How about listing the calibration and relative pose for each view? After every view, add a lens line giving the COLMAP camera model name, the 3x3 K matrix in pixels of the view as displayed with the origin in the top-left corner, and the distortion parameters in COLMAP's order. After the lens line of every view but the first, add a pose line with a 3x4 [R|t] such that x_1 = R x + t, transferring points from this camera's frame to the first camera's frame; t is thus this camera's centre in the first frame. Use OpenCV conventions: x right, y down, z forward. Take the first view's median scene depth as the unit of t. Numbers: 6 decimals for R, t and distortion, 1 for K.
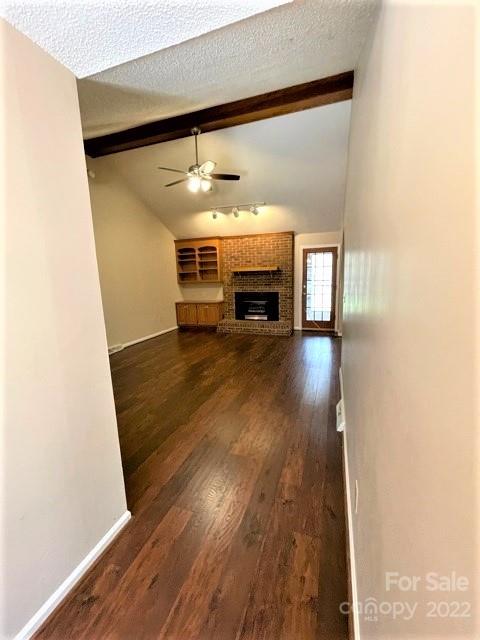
lens RADIAL K [[259.4, 0, 241.5], [0, 259.4, 319.5], [0, 0, 1]] dist [-0.004952, 0.000204]
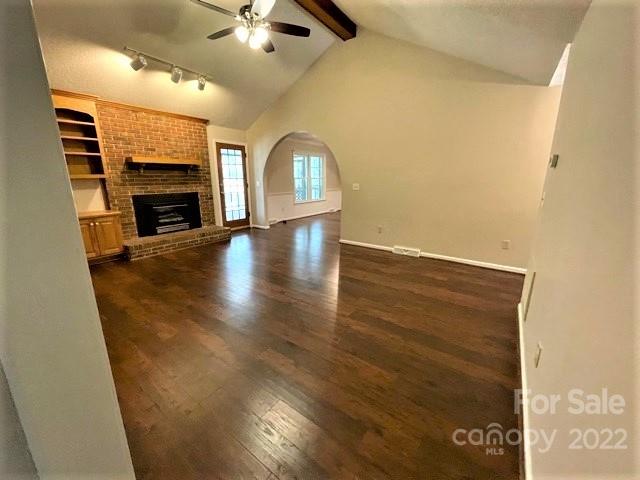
lens RADIAL K [[259.4, 0, 320.9], [0, 259.4, 241.6], [0, 0, 1]] dist [-0.004952, 0.000204]
pose [[0.288432, -0.211896, 0.933760, -0.543106], [0.146706, 0.973471, 0.175591, -0.040346], [-0.946195, 0.086342, 0.311867, 0.386518]]
